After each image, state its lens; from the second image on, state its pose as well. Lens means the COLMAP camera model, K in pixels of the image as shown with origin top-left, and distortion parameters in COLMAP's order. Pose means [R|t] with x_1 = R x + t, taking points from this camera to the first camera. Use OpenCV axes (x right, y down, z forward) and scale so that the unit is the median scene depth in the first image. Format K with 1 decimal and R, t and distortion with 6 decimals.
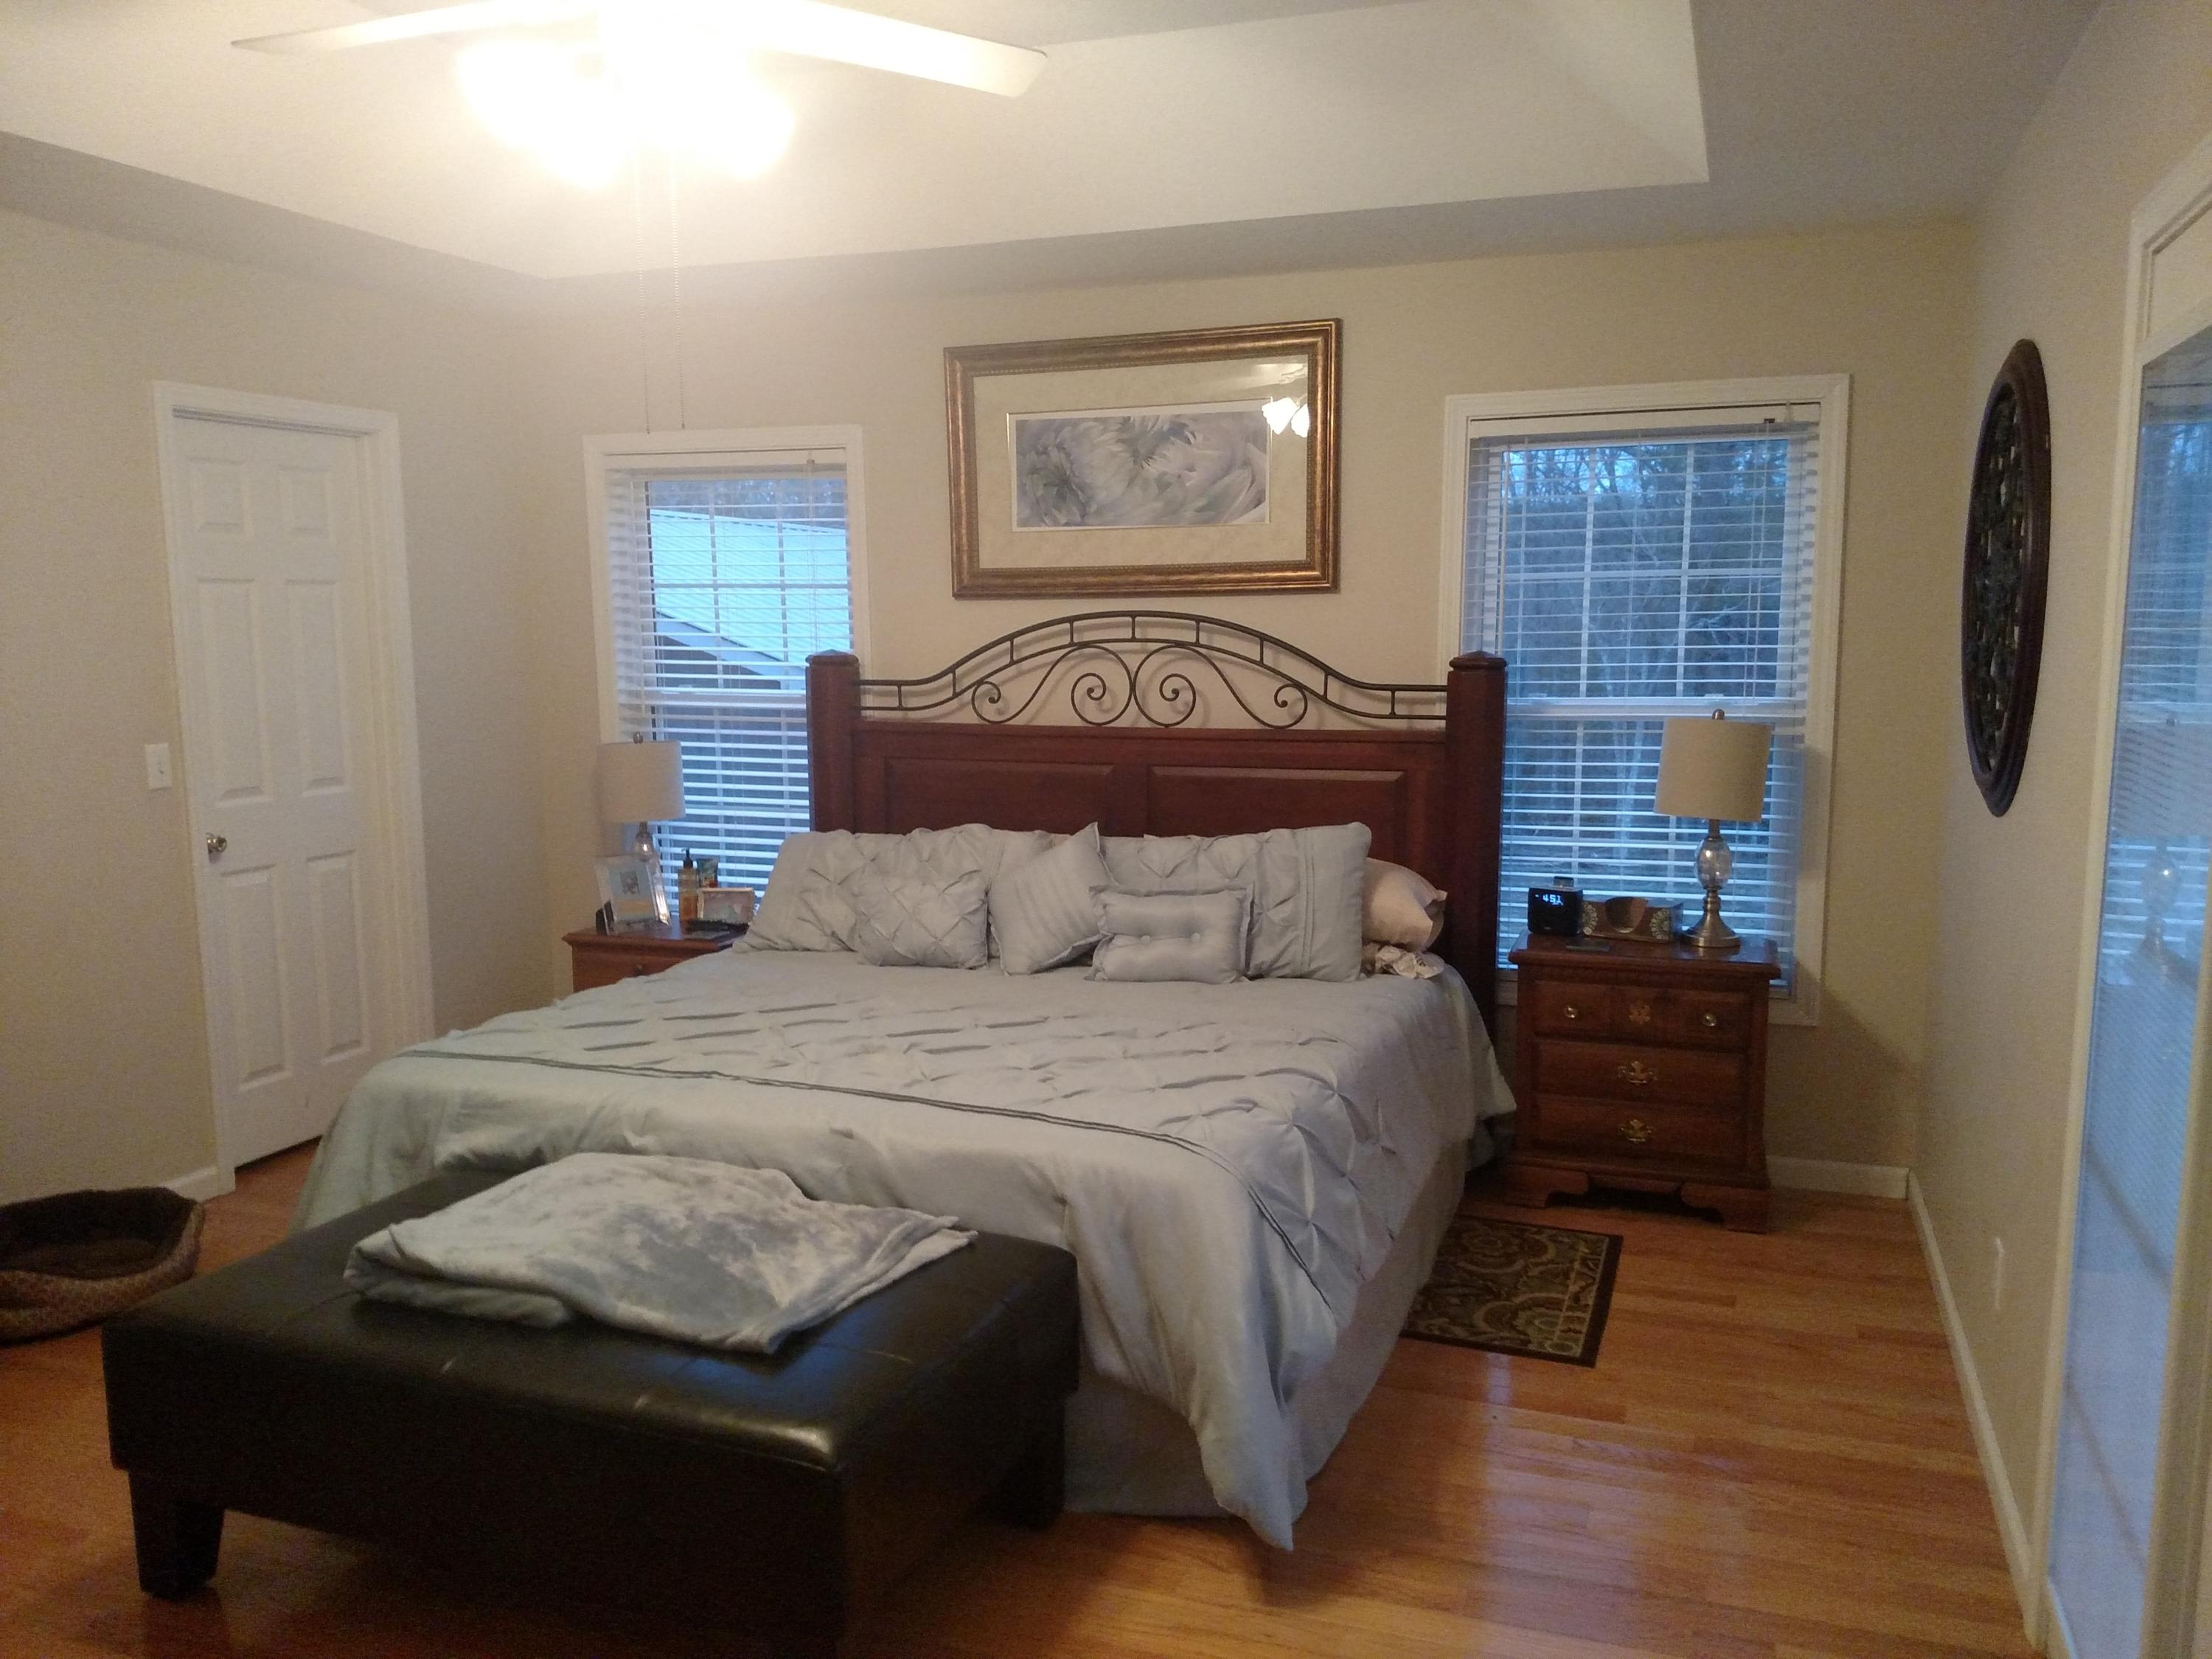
lens RADIAL K [[1733.6, 0, 1101.8], [0, 1733.6, 861.2], [0, 0, 1]] dist [0.304343, -0.568933]
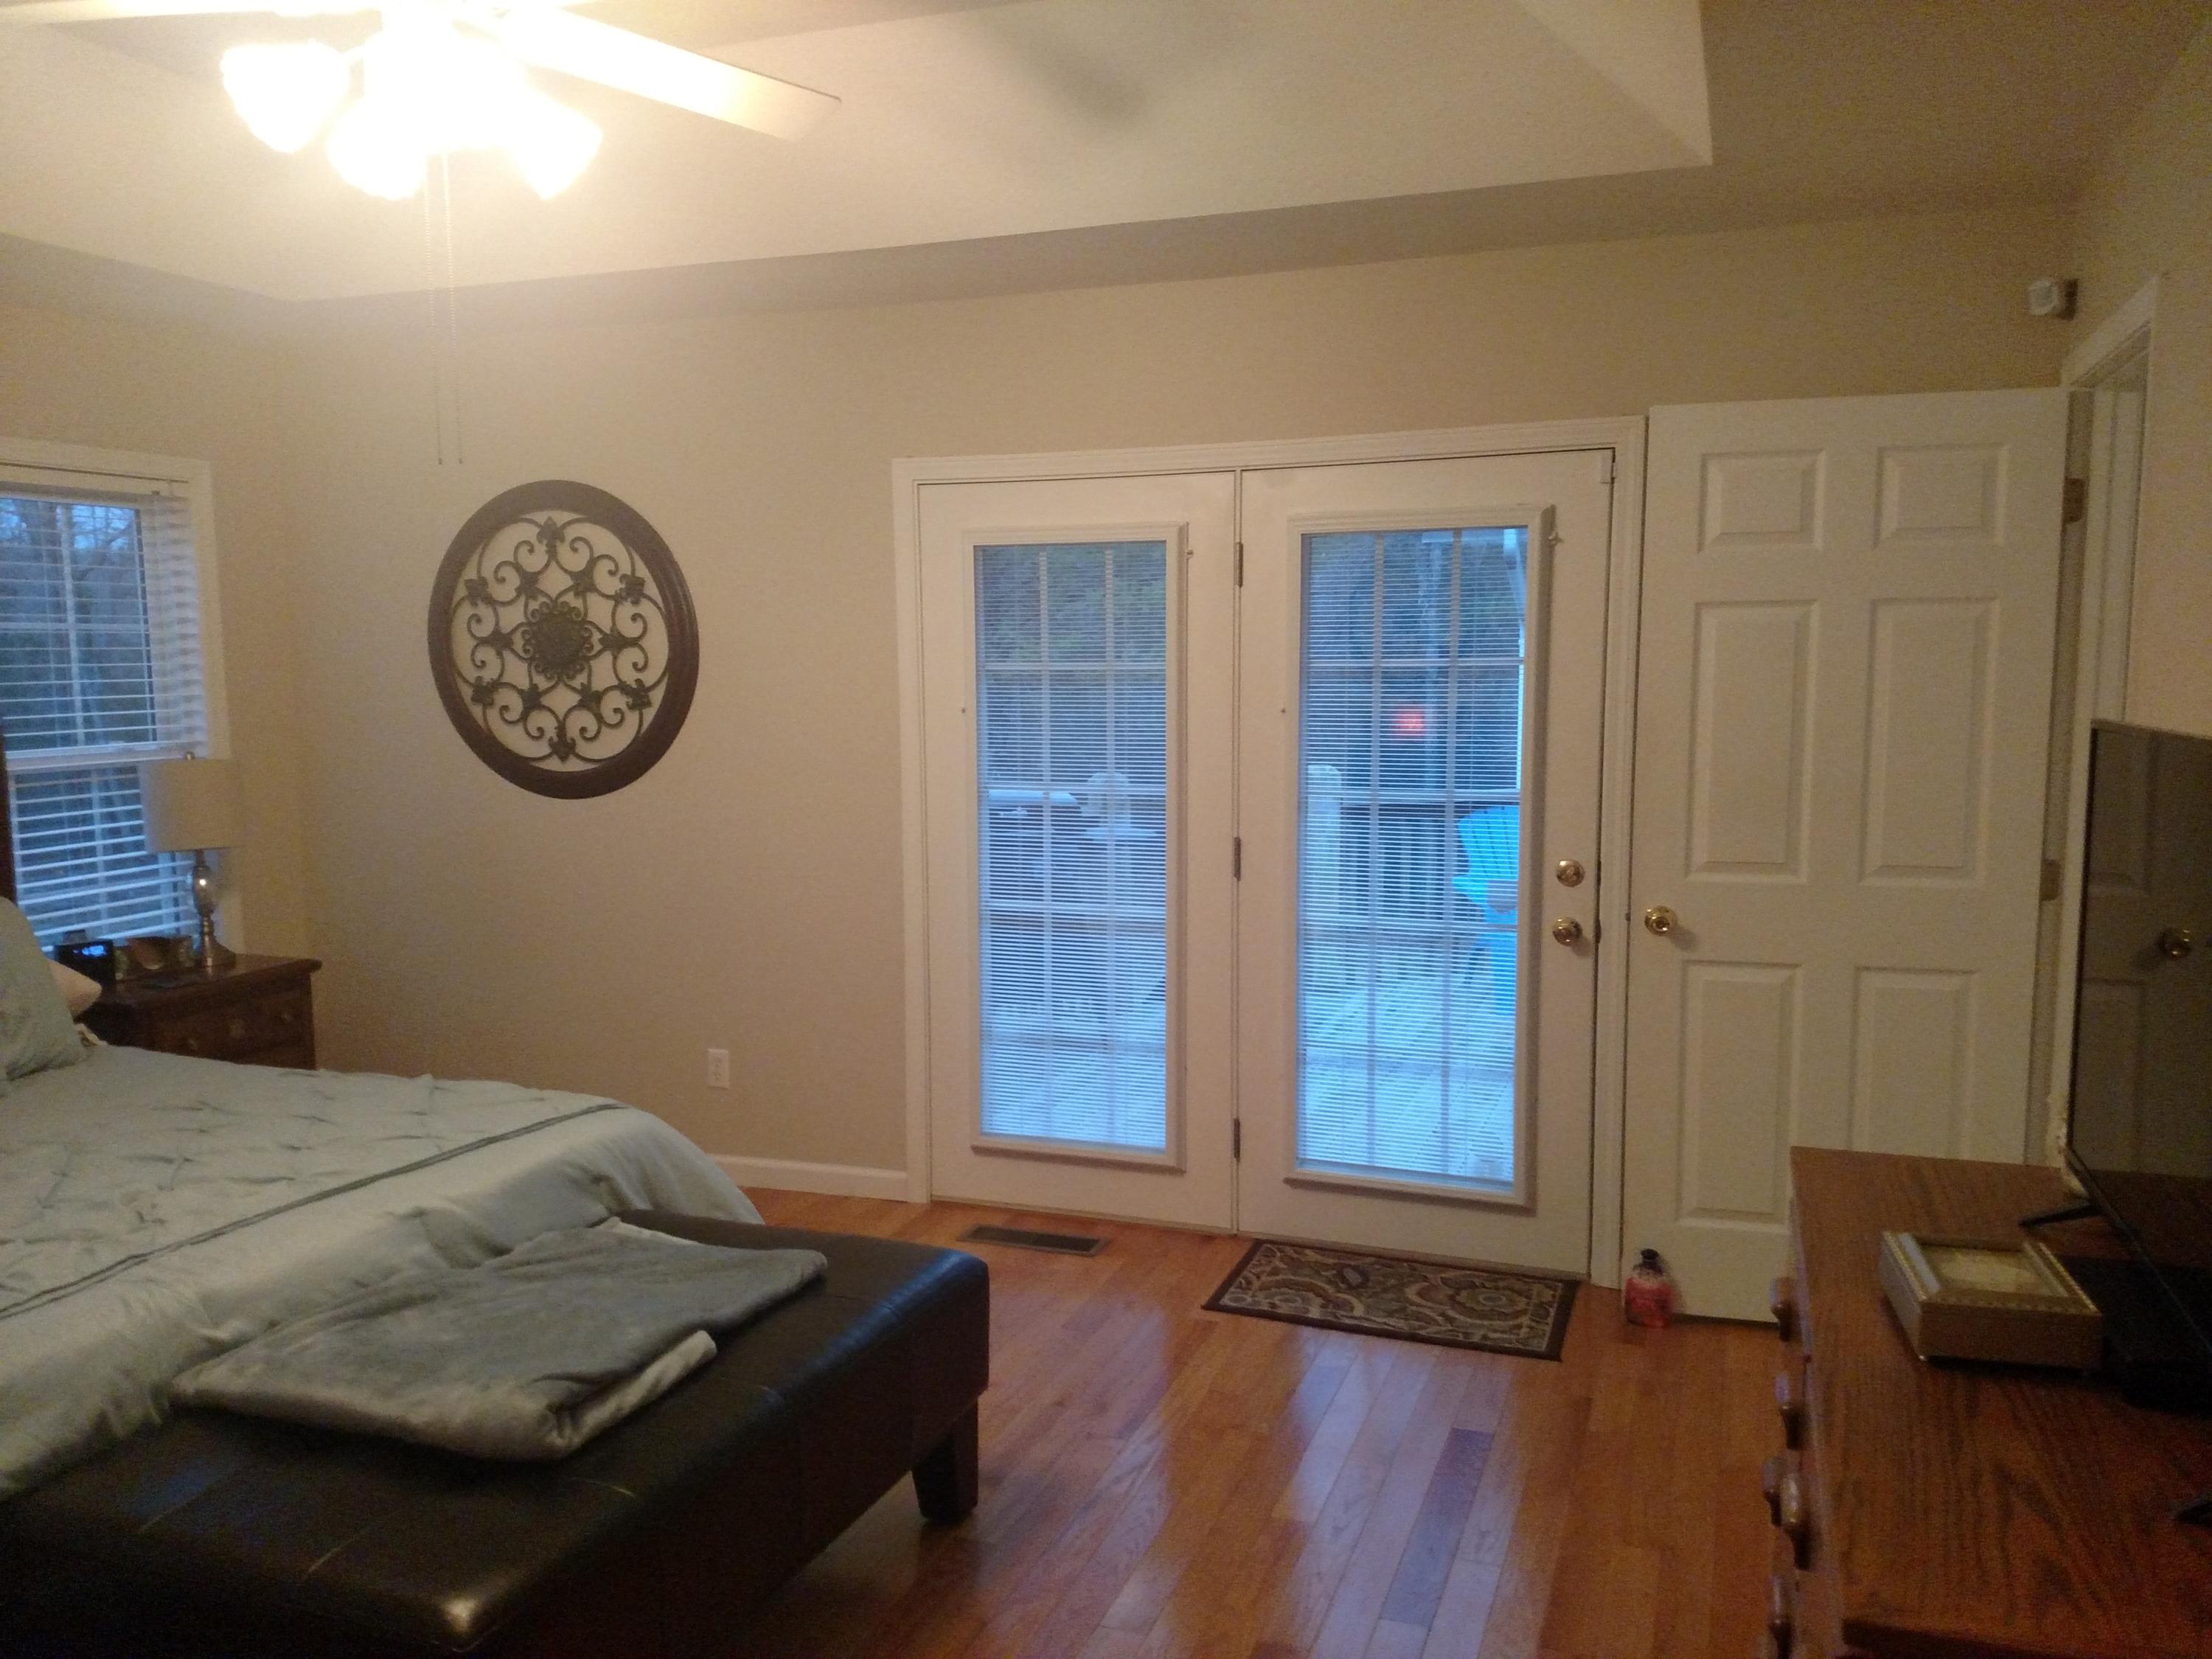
lens RADIAL K [[1733.6, 0, 1101.8], [0, 1733.6, 861.2], [0, 0, 1]] dist [0.304343, -0.568933]
pose [[0.040524, -0.113818, 0.992675, -0.731893], [0.141058, 0.984193, 0.107087, -0.057138], [-0.989172, 0.135685, 0.055939, 0.387349]]
